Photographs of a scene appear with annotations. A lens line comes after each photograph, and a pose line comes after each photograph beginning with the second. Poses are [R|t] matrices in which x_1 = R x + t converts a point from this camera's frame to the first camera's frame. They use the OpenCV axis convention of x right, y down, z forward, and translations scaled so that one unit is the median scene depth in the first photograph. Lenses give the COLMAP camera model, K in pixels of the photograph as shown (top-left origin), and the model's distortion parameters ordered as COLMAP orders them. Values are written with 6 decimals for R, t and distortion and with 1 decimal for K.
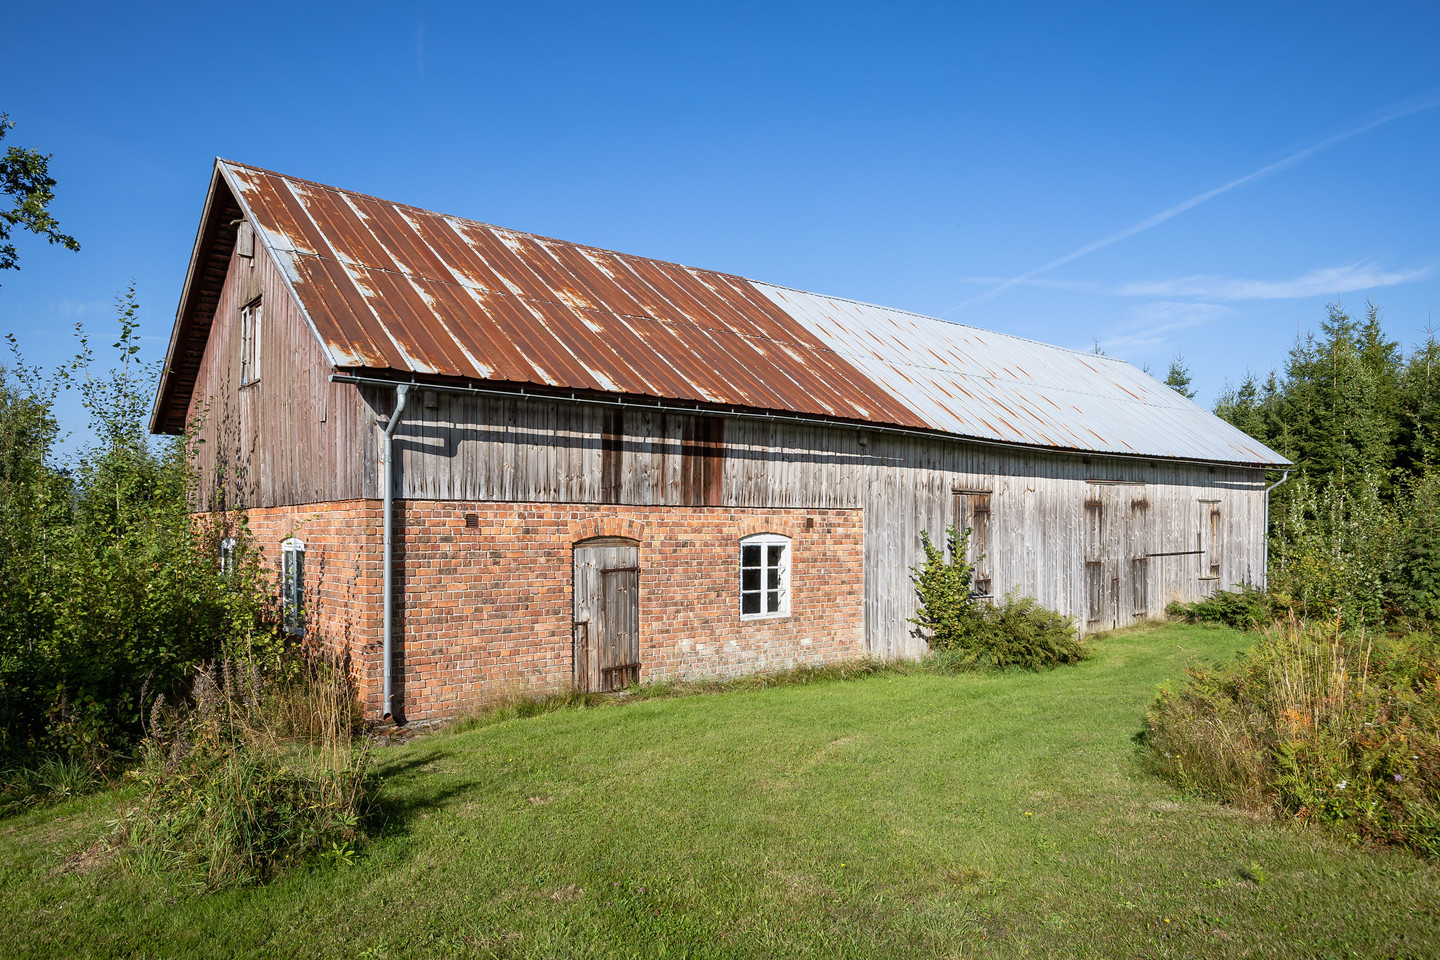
lens RADIAL K [[920.9, 0, 722.9], [0, 920.9, 522.6], [0, 0, 1]] dist [-0.000983, 0.000422]
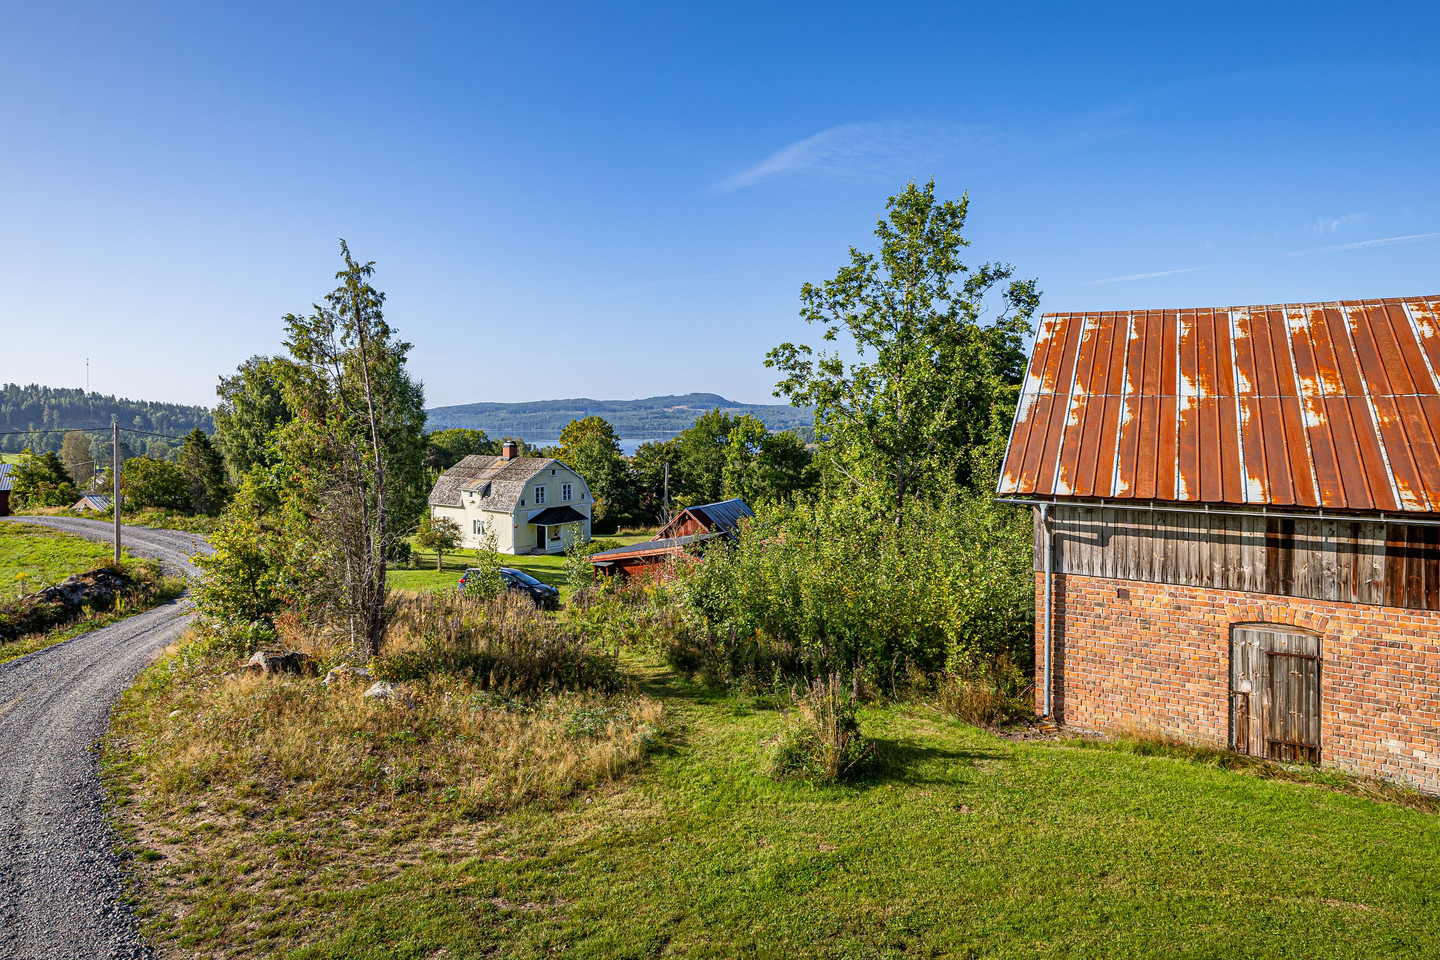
lens RADIAL K [[716.5, 0, 716.2], [0, 716.5, 482.9], [0, 0, 1]] dist [-0.000691, 0.000688]
pose [[0.400643, 0.052958, -0.914702, 0.402525], [-0.044978, 0.998261, 0.038096, -0.163070], [0.915129, 0.025878, 0.402329, 0.034145]]
